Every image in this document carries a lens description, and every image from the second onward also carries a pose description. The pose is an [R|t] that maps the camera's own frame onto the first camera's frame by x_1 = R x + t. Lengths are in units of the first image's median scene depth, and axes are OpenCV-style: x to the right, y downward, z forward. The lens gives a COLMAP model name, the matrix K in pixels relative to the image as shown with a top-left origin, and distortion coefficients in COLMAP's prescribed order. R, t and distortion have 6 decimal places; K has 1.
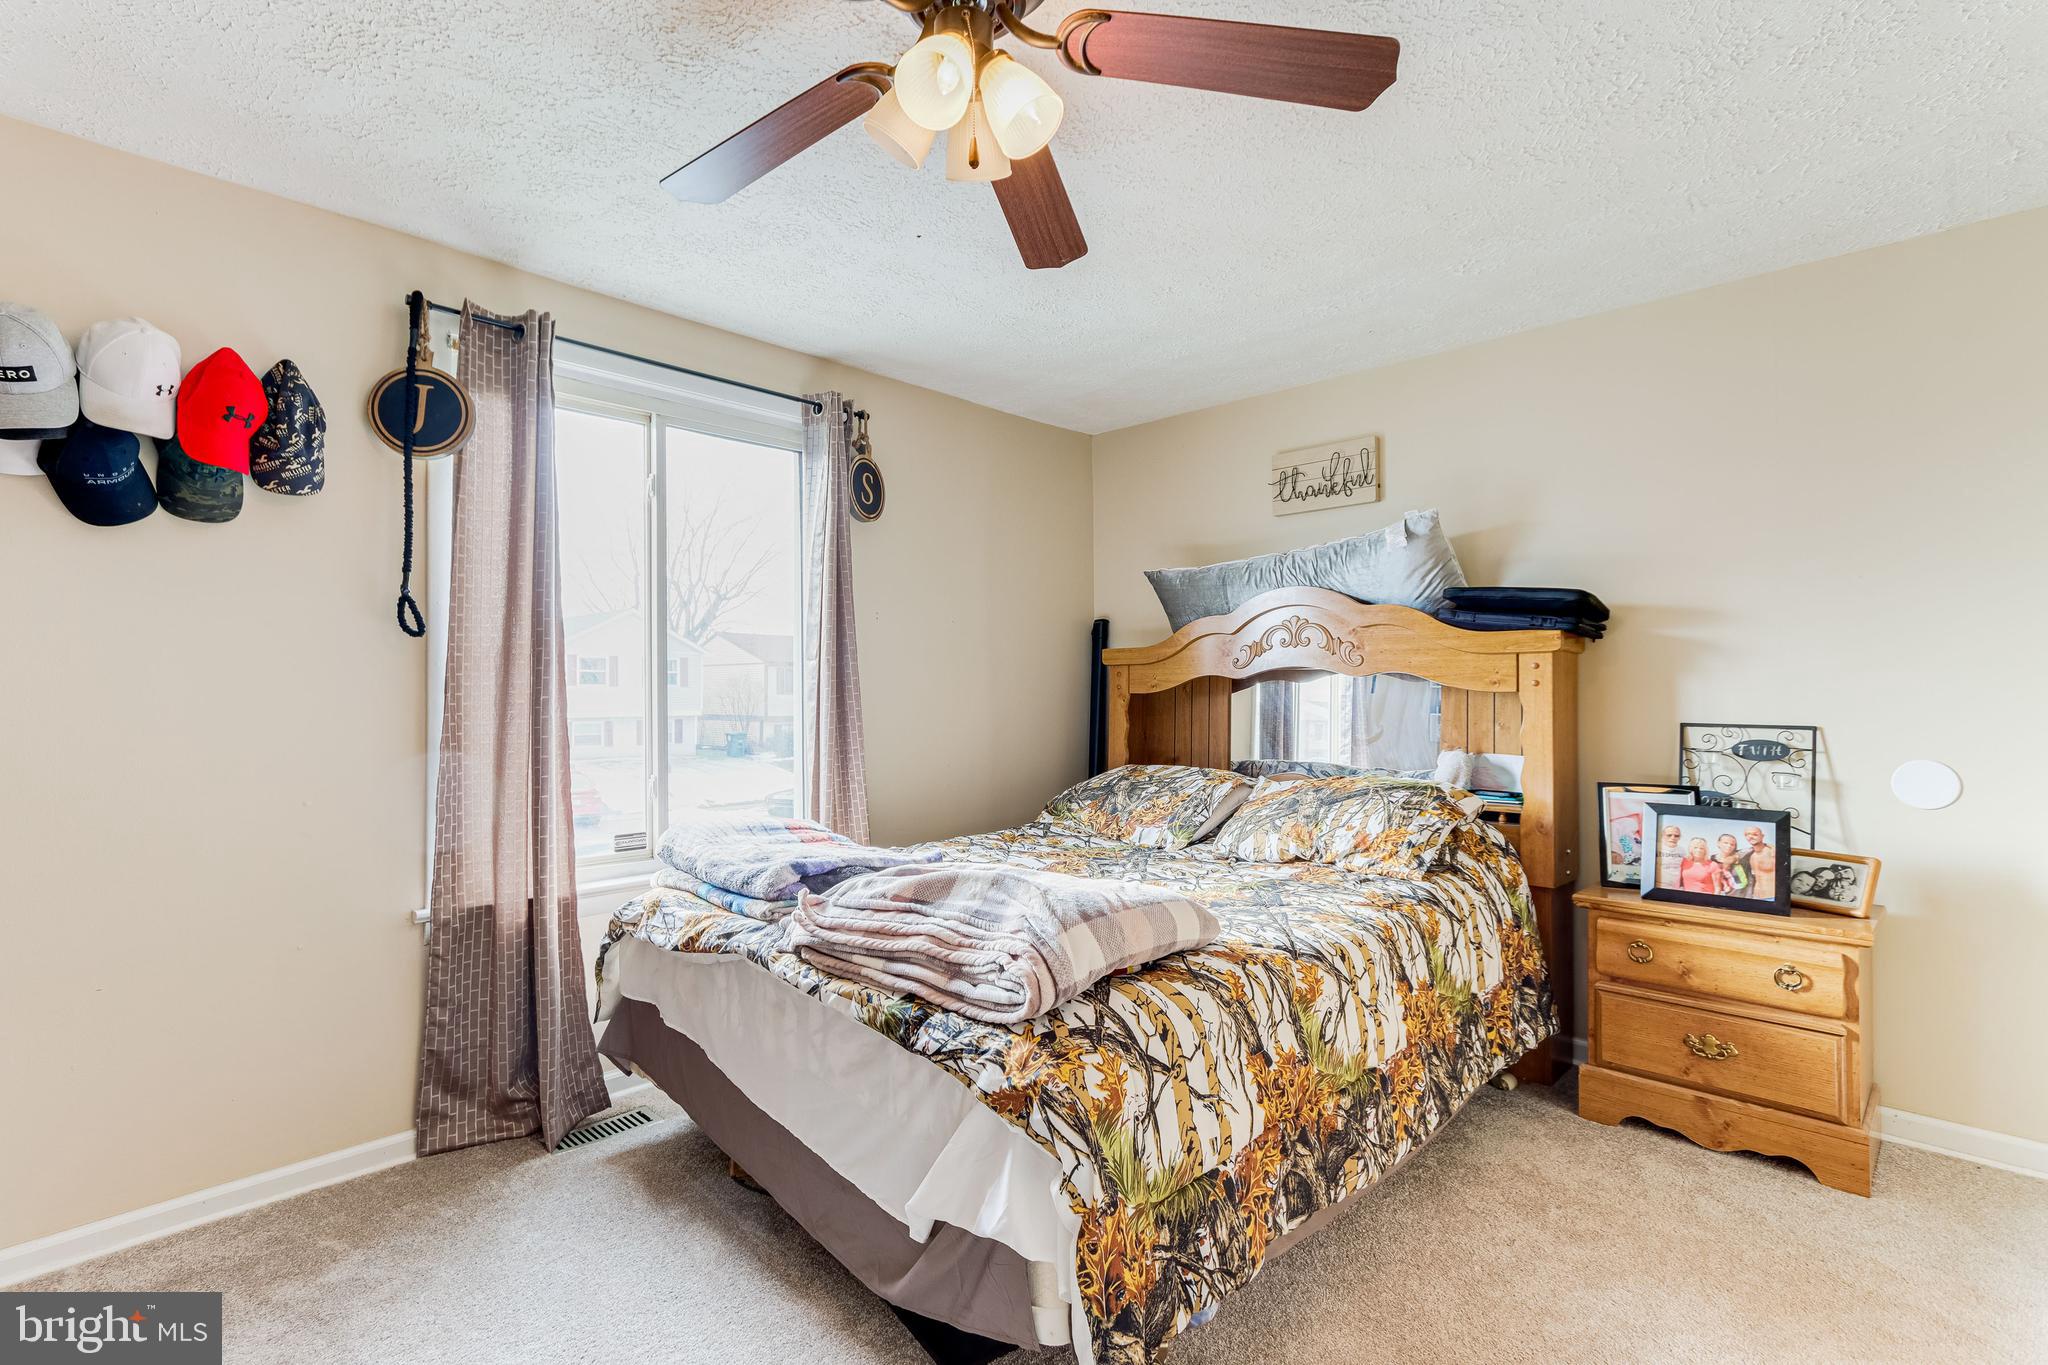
lens RADIAL K [[936.5, 0, 1024.0], [0, 936.5, 682.5], [0, 0, 1]] dist [0.000749, 0.000186]
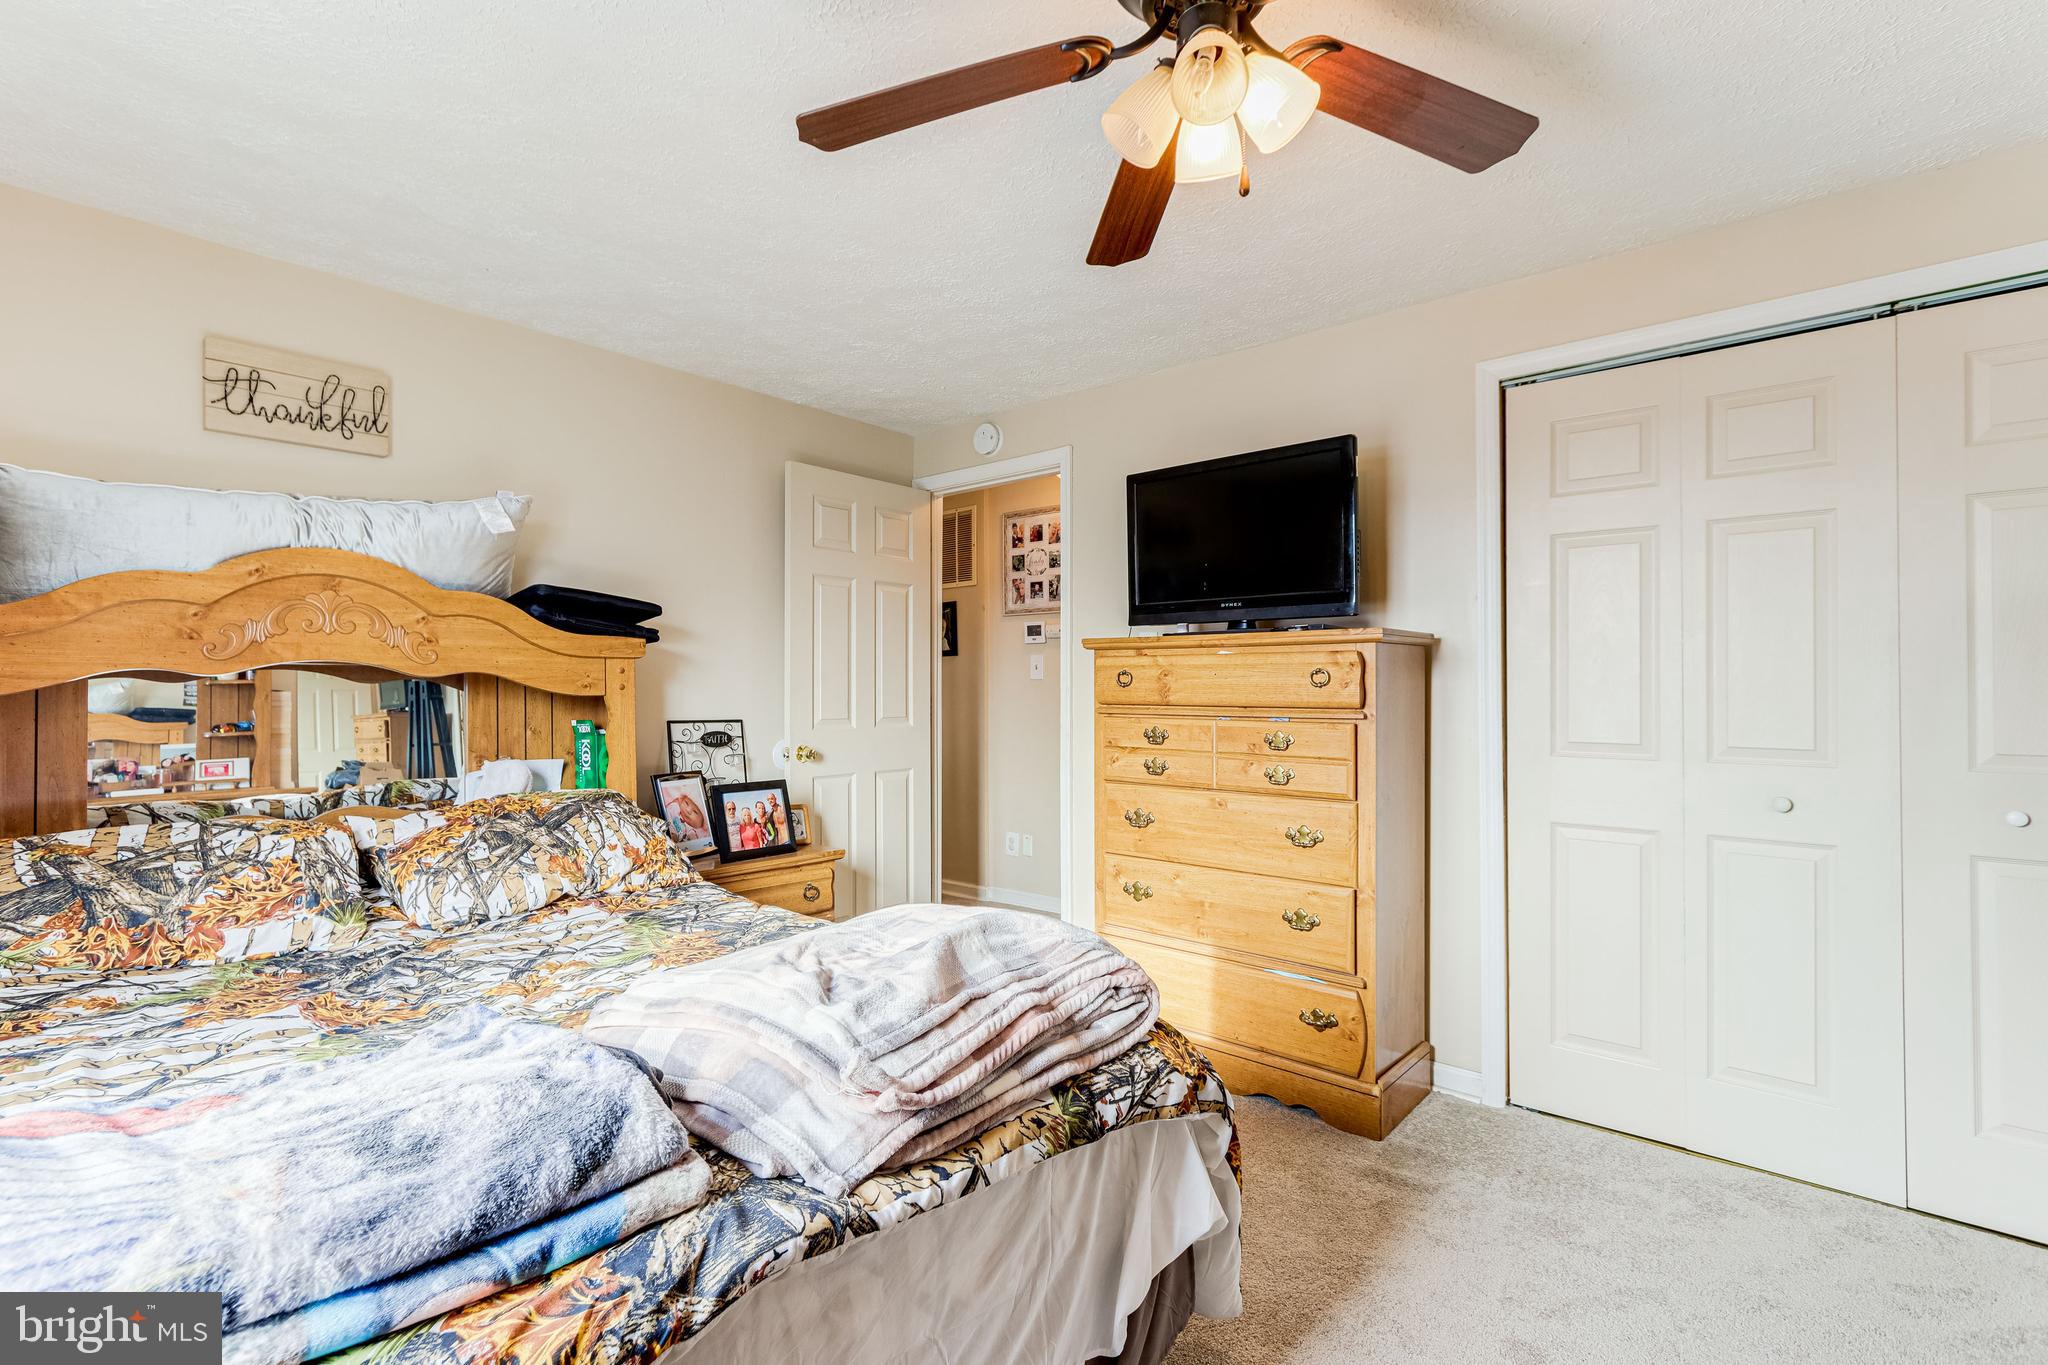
lens RADIAL K [[938.9, 0, 968.4], [0, 938.9, 681.7], [0, 0, 1]] dist [0.002495, 0.000918]
pose [[0.002615, 0.013302, 0.999908, -0.598132], [-0.007848, 0.999881, -0.013282, 0.006890], [-0.999966, -0.007813, 0.002719, 0.710781]]
